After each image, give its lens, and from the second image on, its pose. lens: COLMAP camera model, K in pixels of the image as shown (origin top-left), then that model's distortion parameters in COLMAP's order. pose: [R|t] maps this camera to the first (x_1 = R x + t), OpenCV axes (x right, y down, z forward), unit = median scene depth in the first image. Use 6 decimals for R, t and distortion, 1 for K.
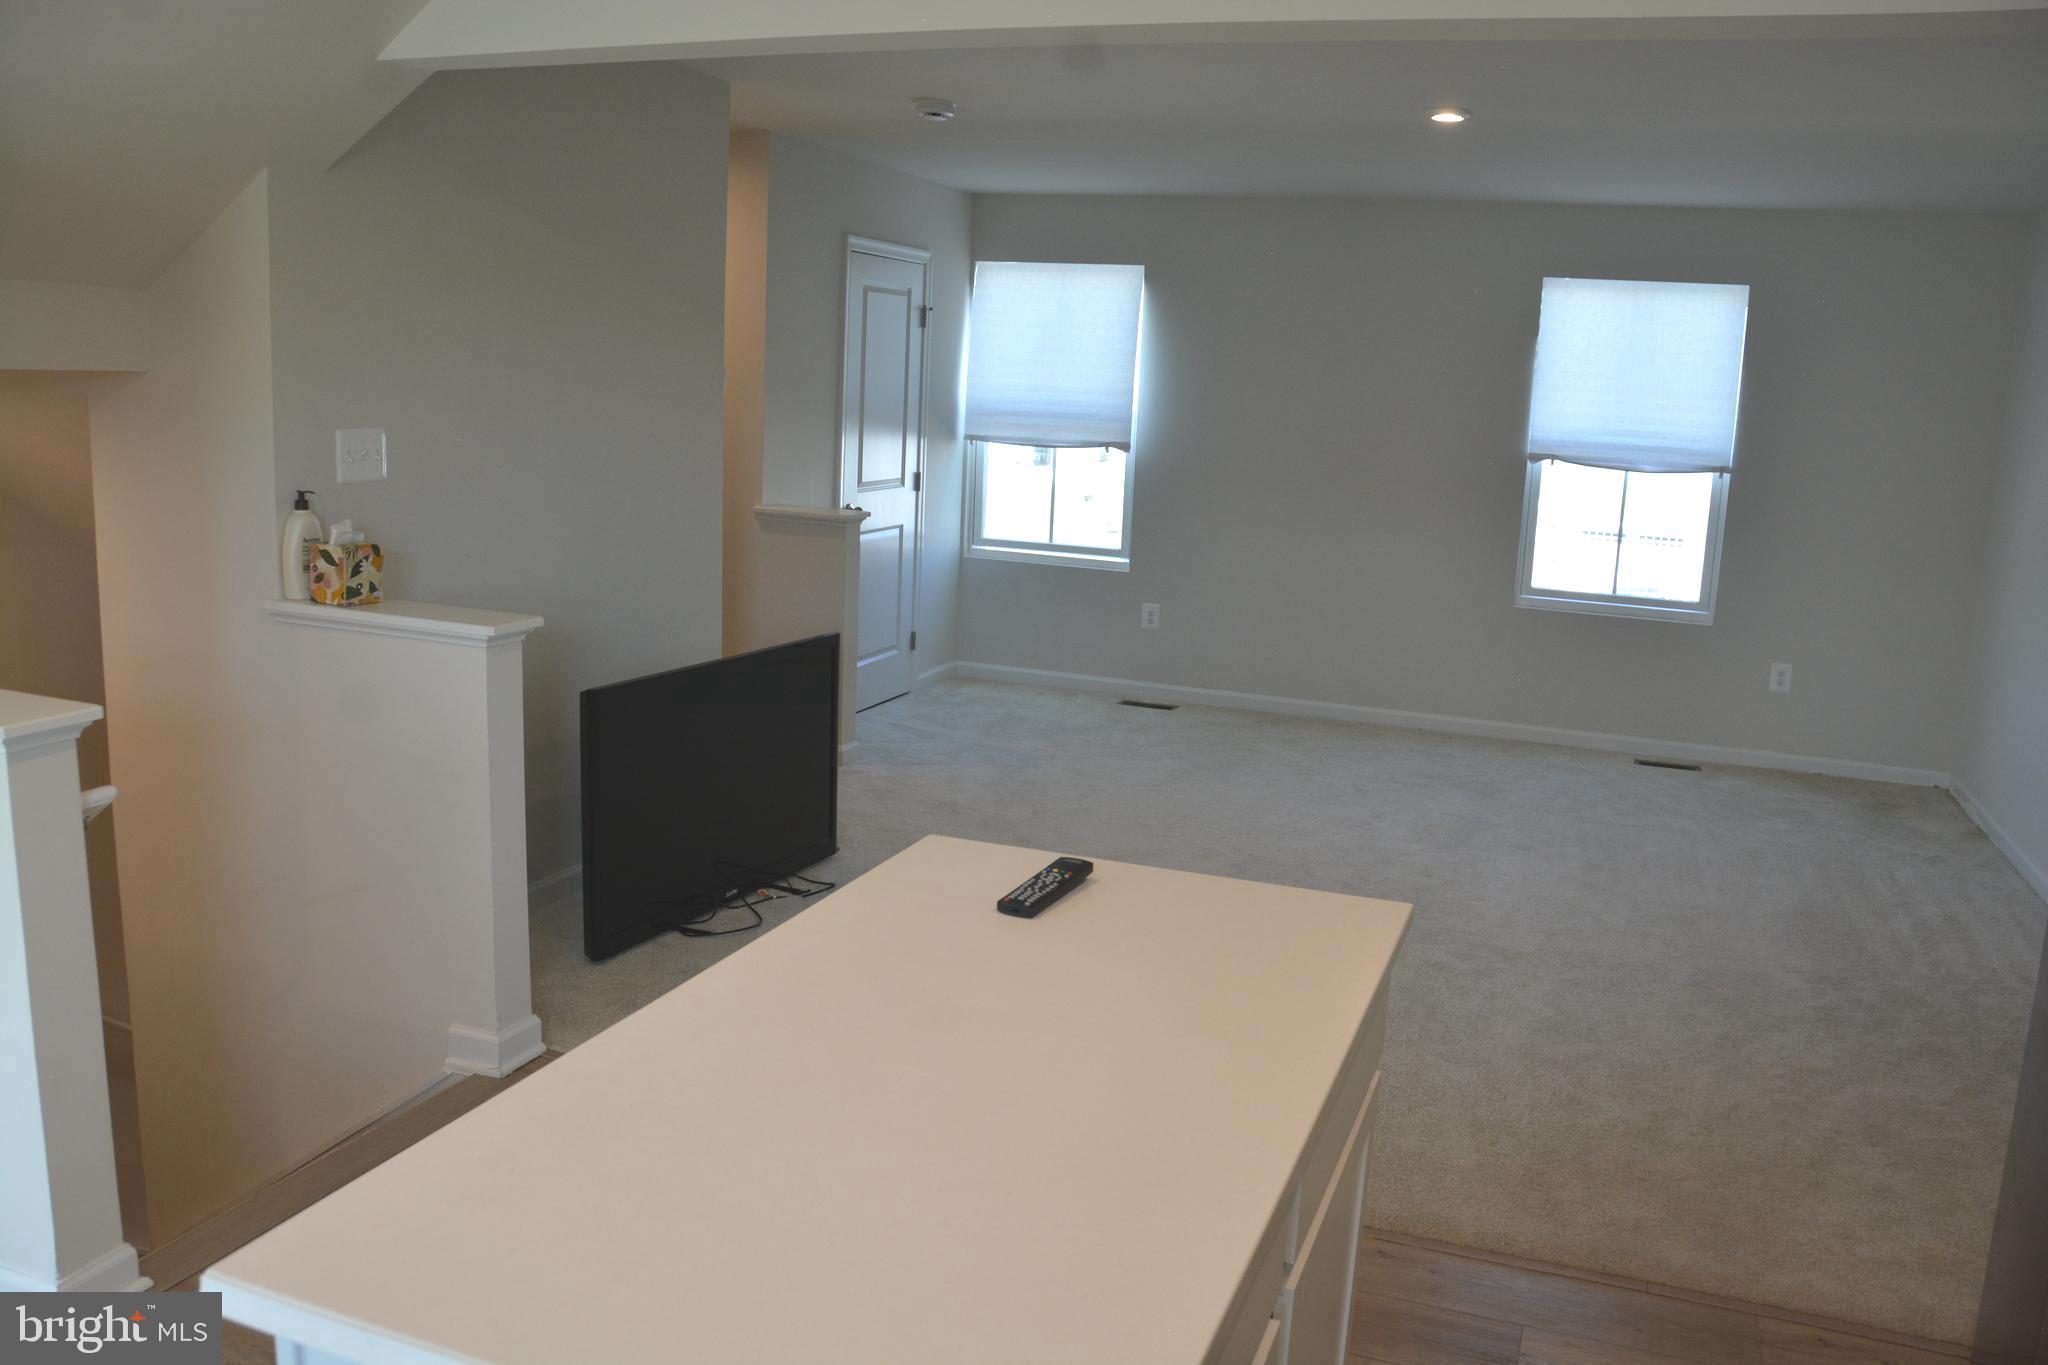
lens RADIAL K [[1586.5, 0, 1024.0], [0, 1586.5, 682.5], [0, 0, 1]] dist [-0.156009, 0.104139]
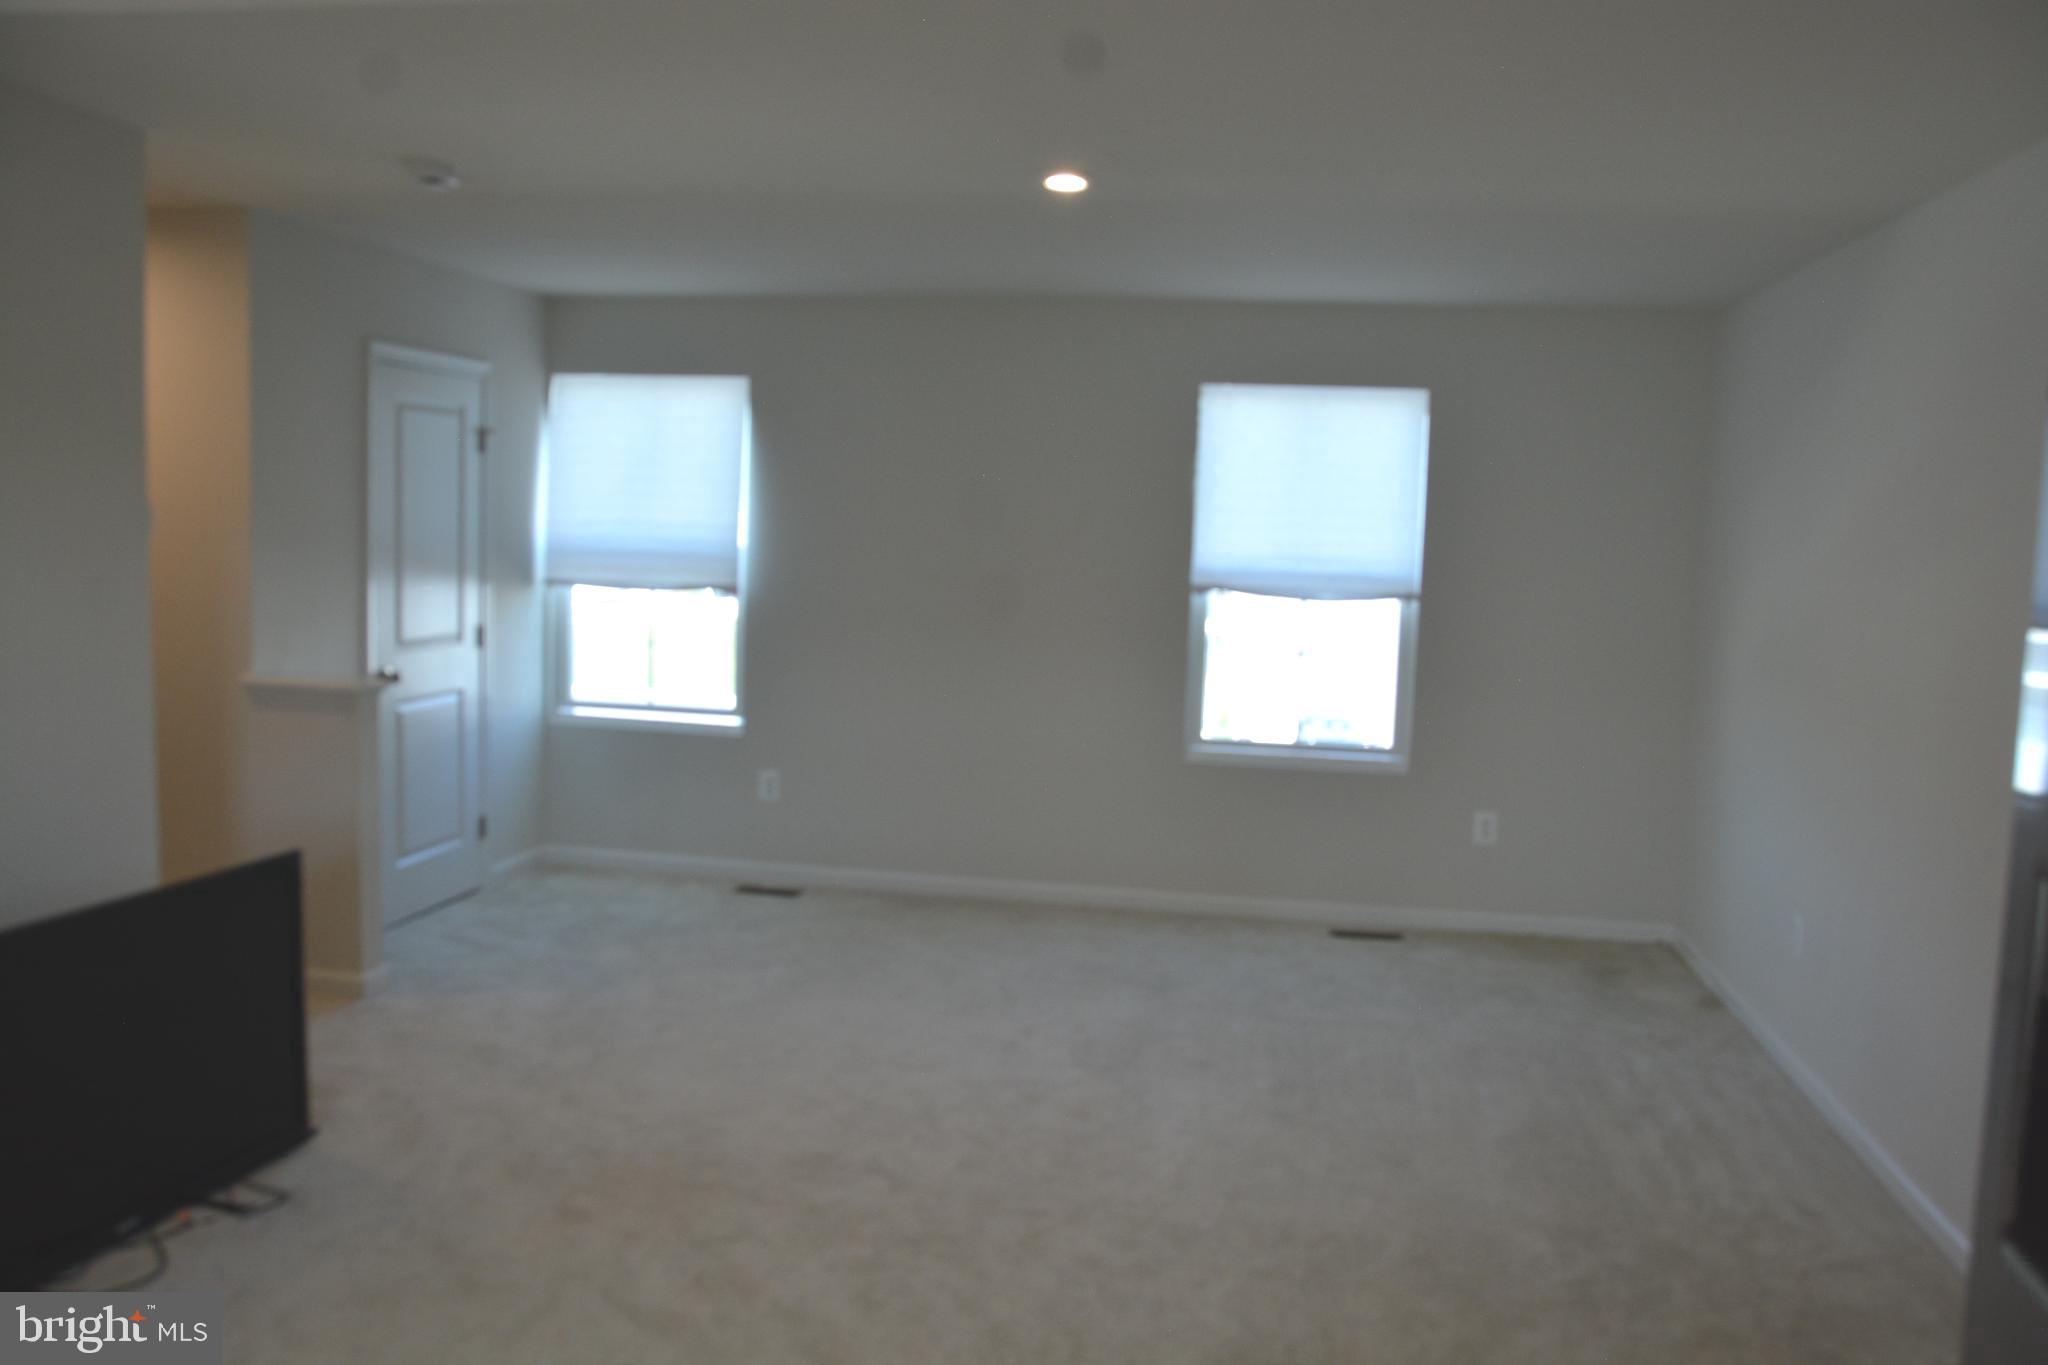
lens RADIAL K [[1586.5, 0, 1024.0], [0, 1586.5, 682.5], [0, 0, 1]] dist [-0.156009, 0.104139]
pose [[0.982415, -0.029893, 0.184300, 0.067667], [0.044693, 0.996053, -0.076682, -0.029497], [-0.181280, 0.083570, 0.979874, 0.157653]]
